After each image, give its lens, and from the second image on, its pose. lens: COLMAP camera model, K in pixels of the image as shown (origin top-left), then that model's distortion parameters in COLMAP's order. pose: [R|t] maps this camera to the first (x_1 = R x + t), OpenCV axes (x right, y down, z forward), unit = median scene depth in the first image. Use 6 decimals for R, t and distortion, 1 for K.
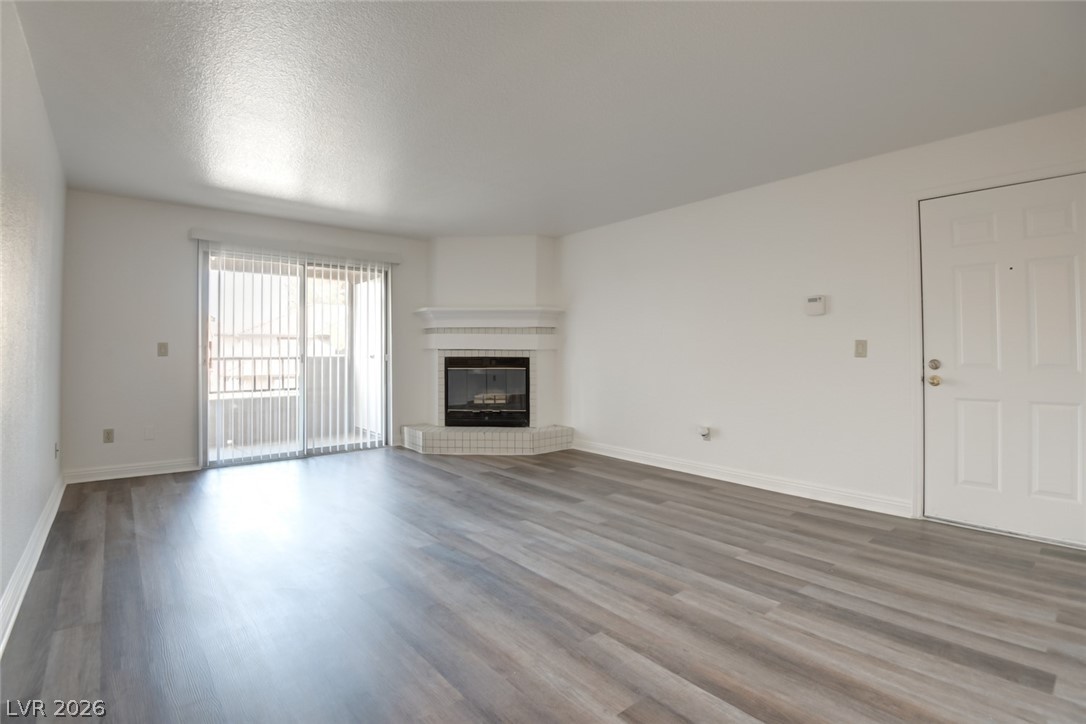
lens RADIAL K [[527.7, 0, 541.1], [0, 527.7, 343.4], [0, 0, 1]] dist [-0.001719, -0.000452]
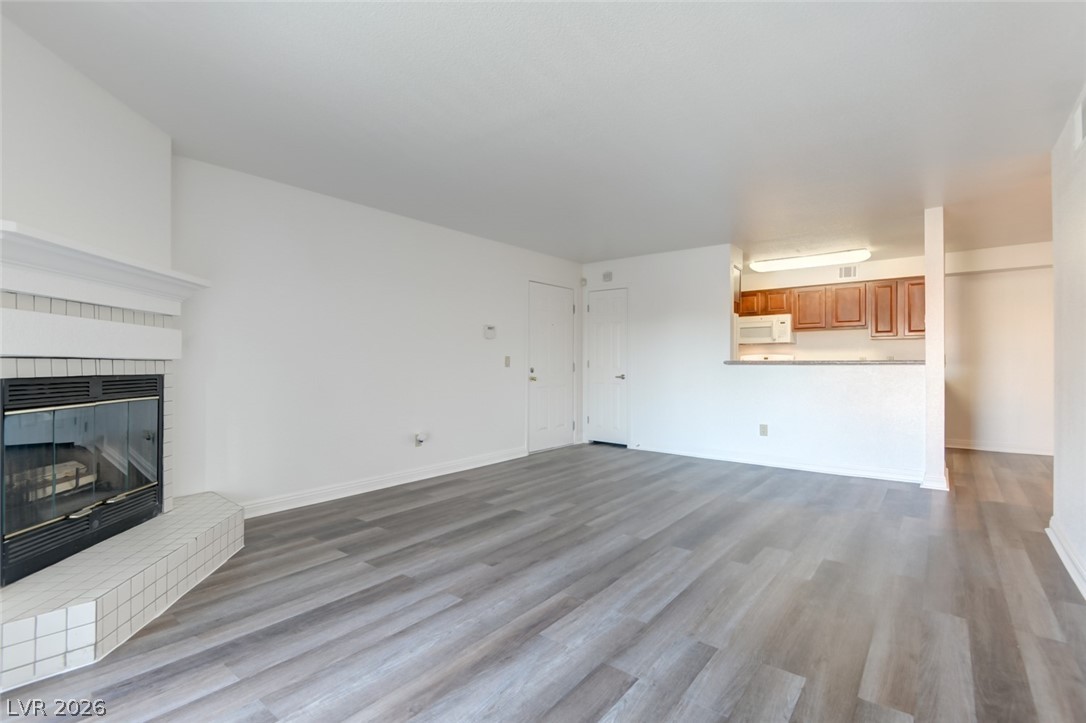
lens RADIAL K [[503.0, 0, 543.0], [0, 503.0, 361.5], [0, 0, 1]] dist [-0.000958, -0.000264]
pose [[-0.212513, 0.005231, 0.977144, -0.850134], [-0.014484, 0.999859, -0.008503, 0.019370], [-0.977051, -0.015960, -0.212407, 1.119003]]
